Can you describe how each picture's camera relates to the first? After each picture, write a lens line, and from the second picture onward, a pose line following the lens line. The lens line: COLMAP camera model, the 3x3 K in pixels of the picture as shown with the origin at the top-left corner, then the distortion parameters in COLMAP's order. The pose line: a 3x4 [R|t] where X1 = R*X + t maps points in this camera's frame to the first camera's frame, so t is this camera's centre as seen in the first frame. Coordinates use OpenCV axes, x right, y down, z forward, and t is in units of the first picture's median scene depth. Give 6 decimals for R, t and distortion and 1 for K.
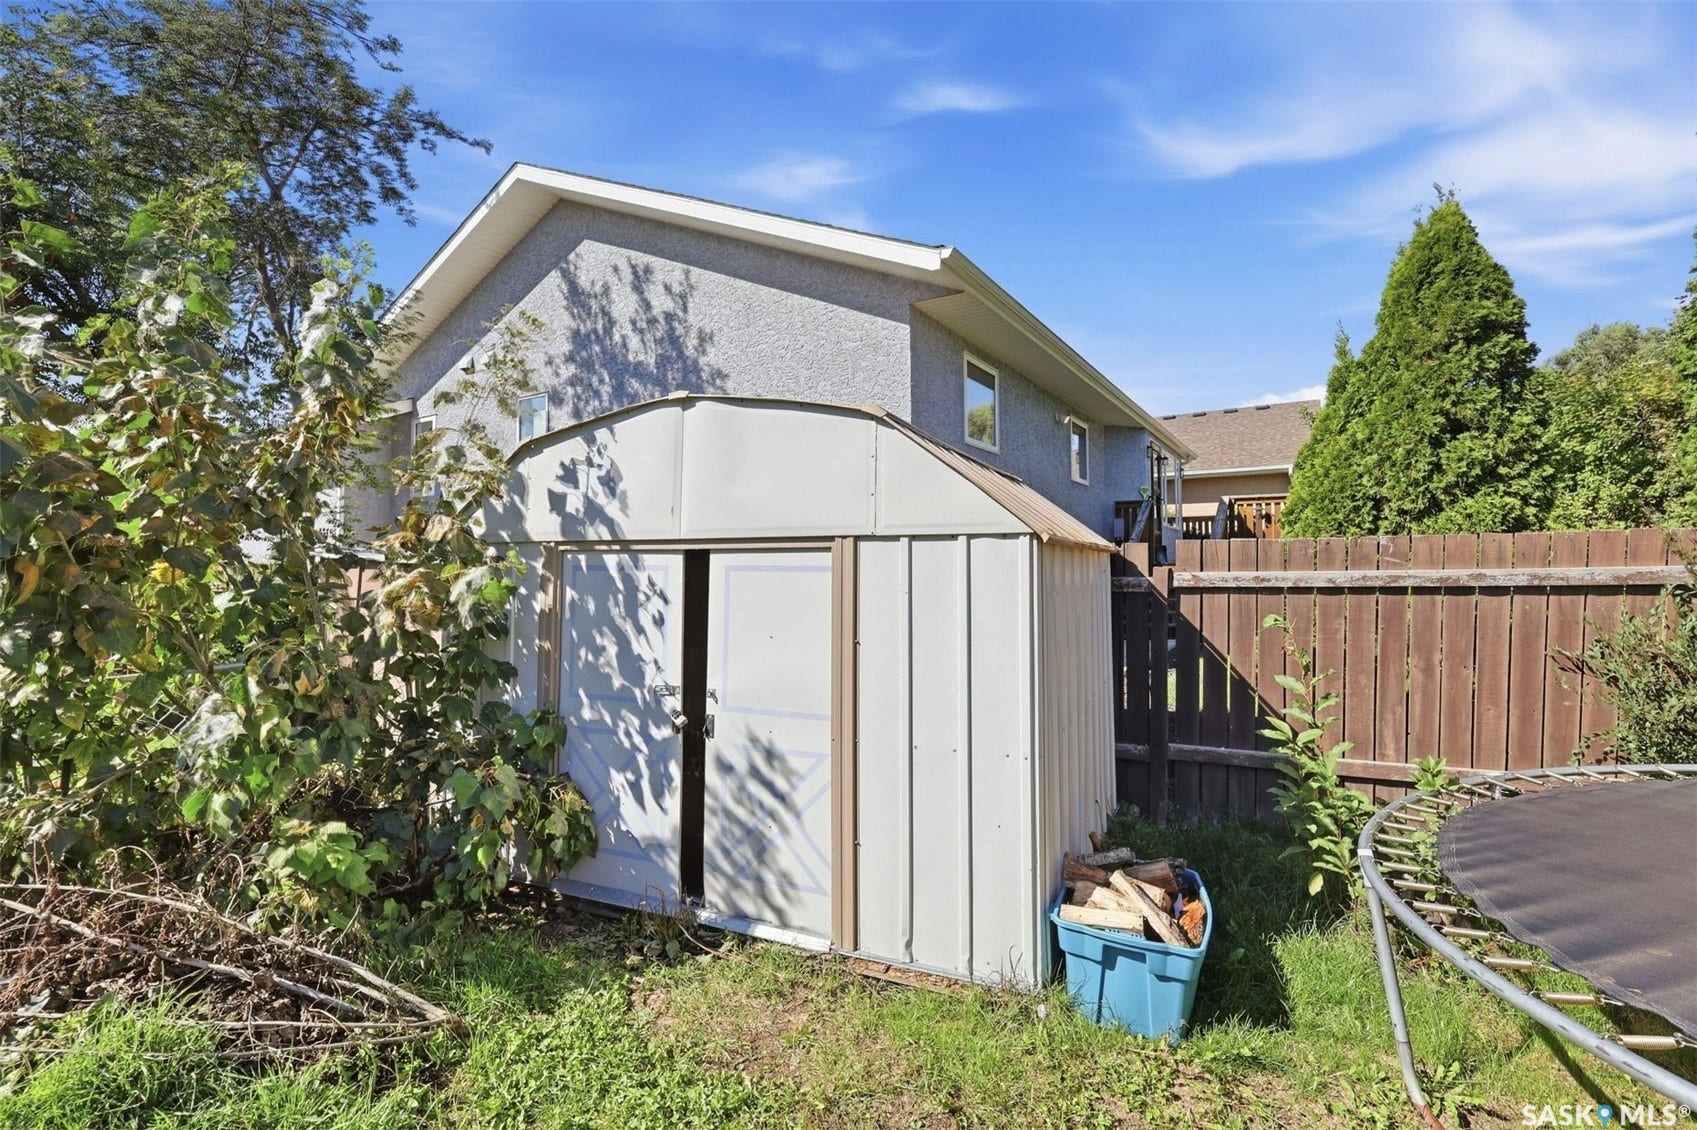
lens RADIAL K [[739.7, 0, 850.5], [0, 739.7, 576.1], [0, 0, 1]] dist [-0.004924, 0.001358]
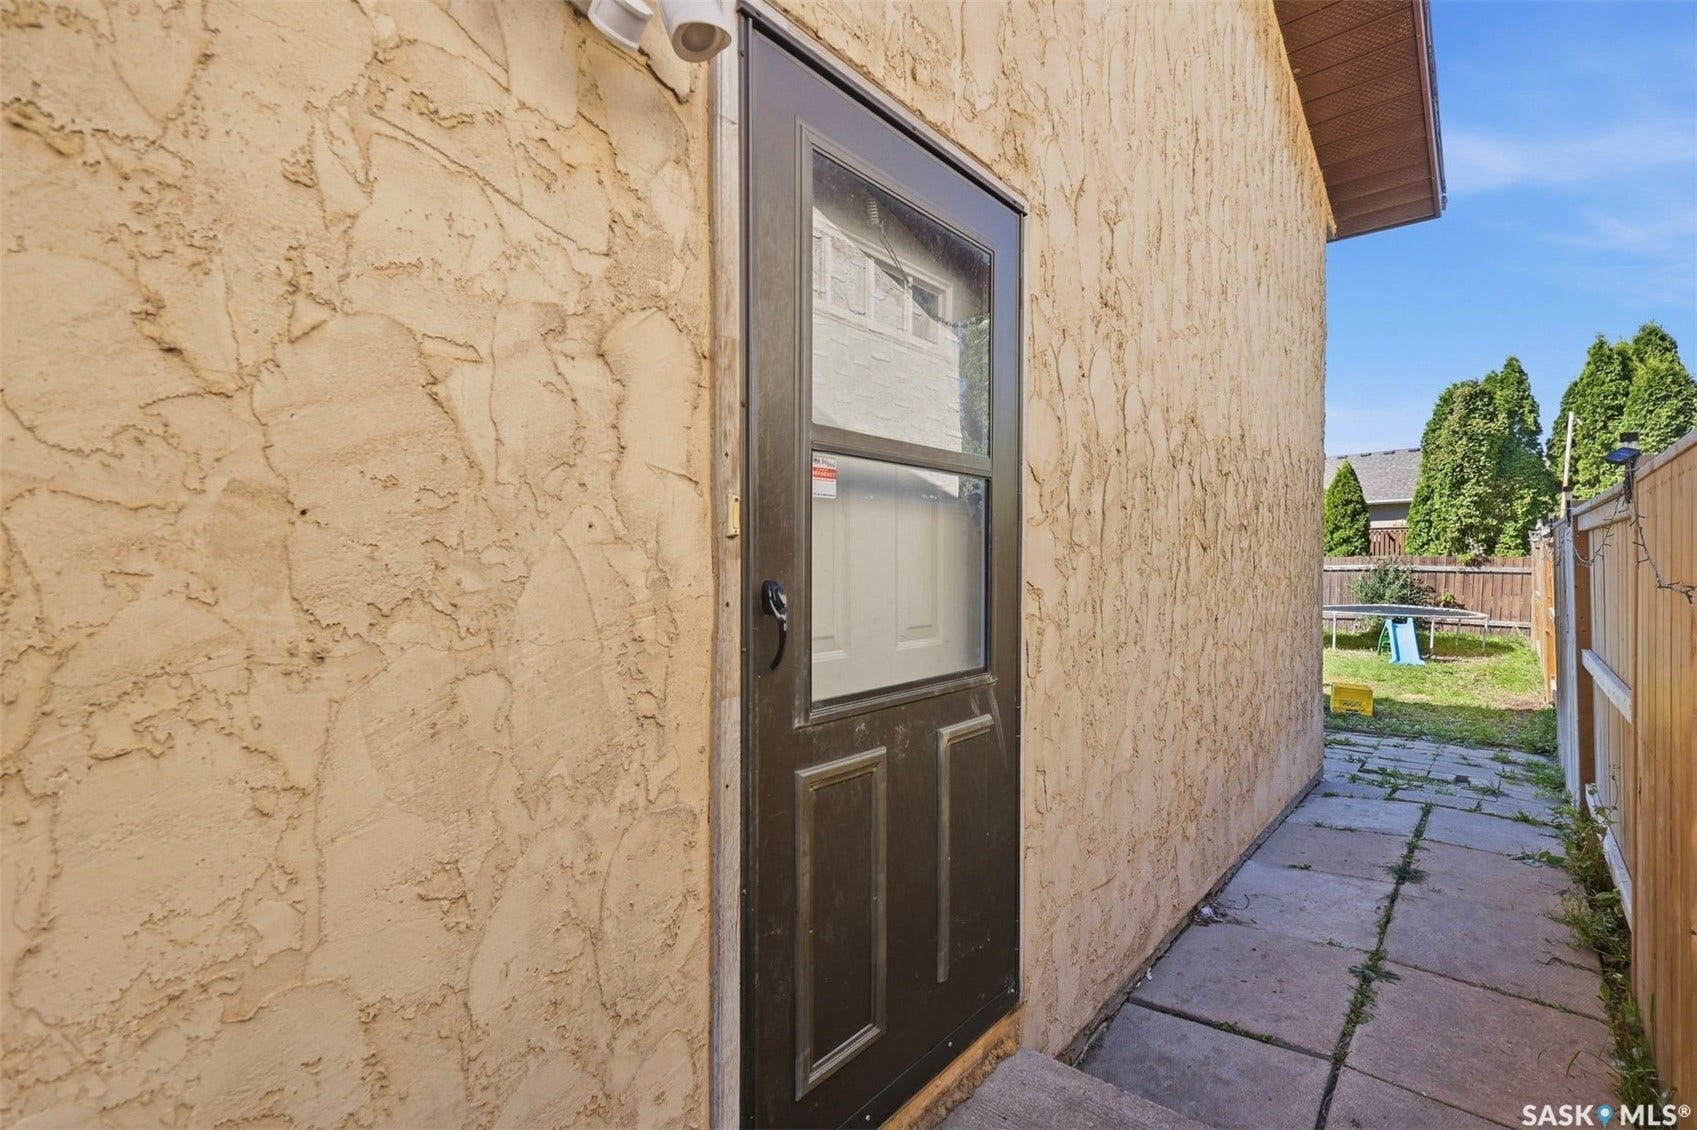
lens RADIAL K [[739.7, 0, 853.9], [0, 739.7, 573.0], [0, 0, 1]] dist [-0.004924, 0.001358]
pose [[0.955986, 0.006796, -0.293335, -0.260479], [-0.004356, 0.999950, 0.008968, 0.003987], [0.293381, -0.007296, 0.955968, -1.927984]]
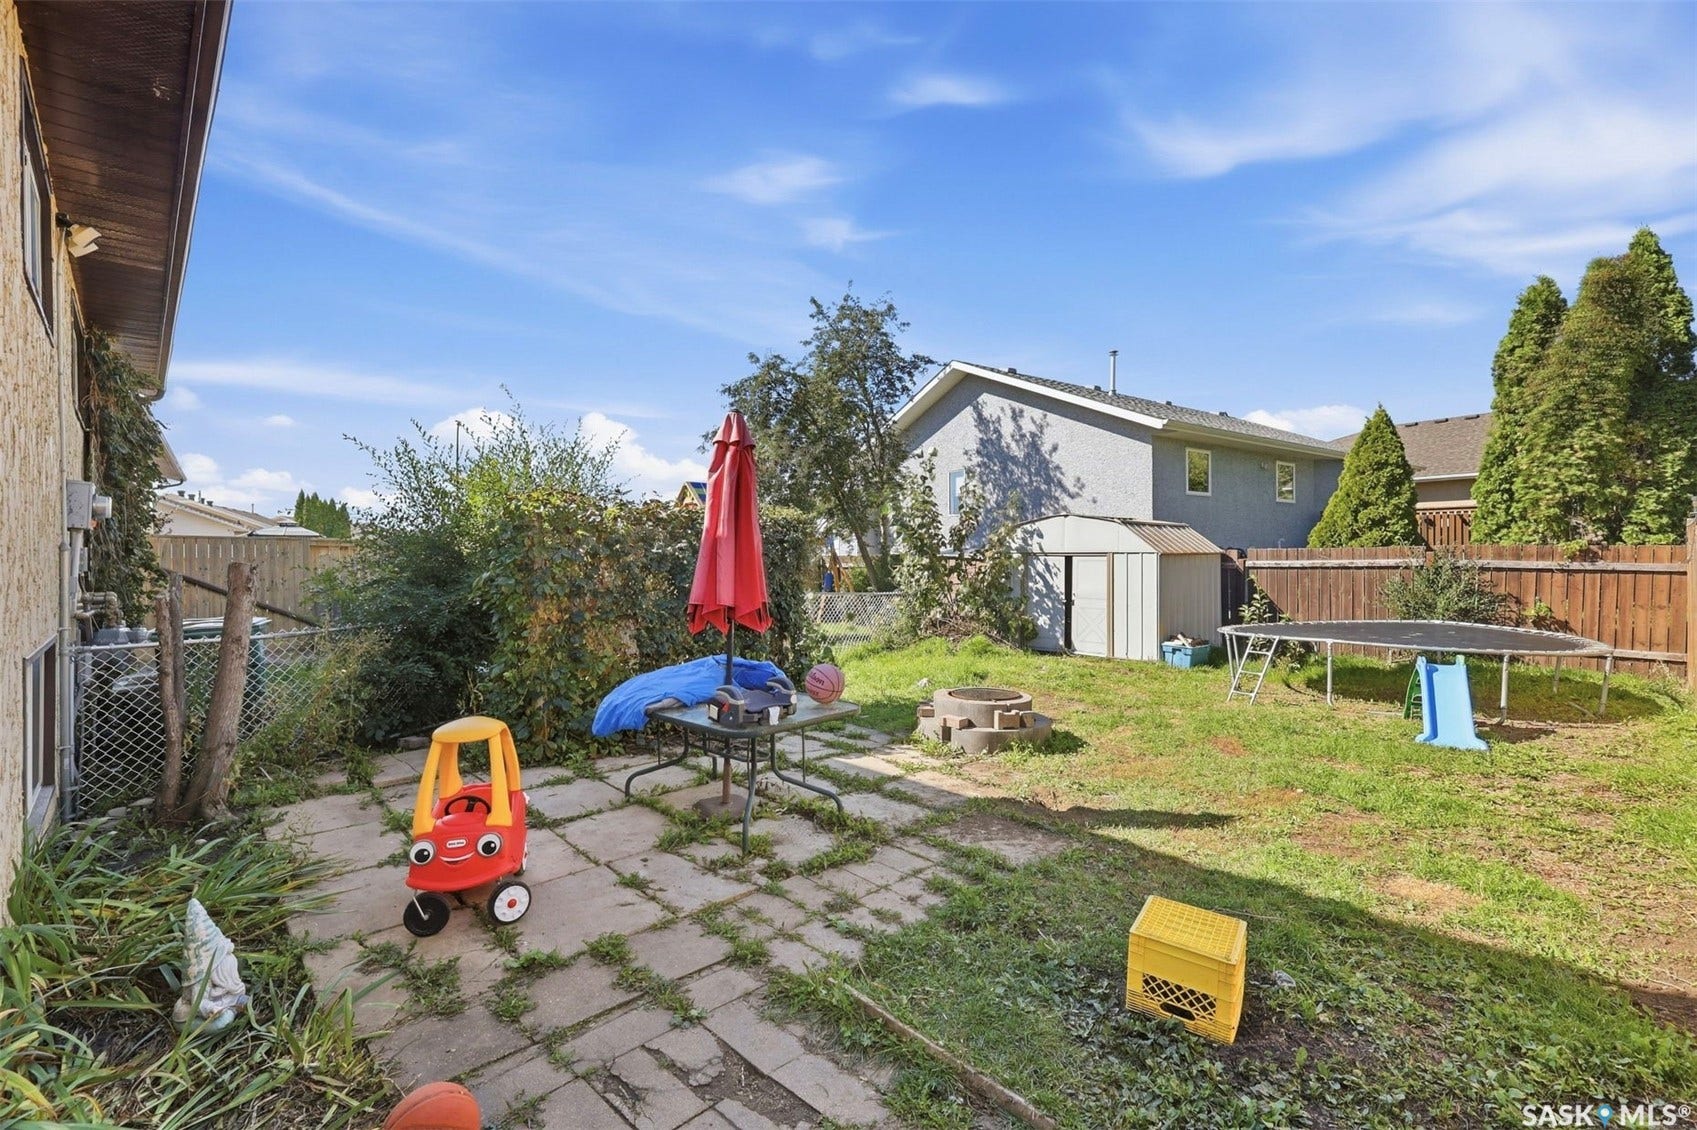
lens RADIAL K [[739.7, 0, 858.1], [0, 739.7, 555.8], [0, 0, 1]] dist [-0.004924, 0.001358]
pose [[0.926397, -0.002344, -0.376540, 0.084466], [0.000482, 0.999987, -0.005040, -0.006573], [0.376547, 0.004487, 0.926386, -1.153288]]
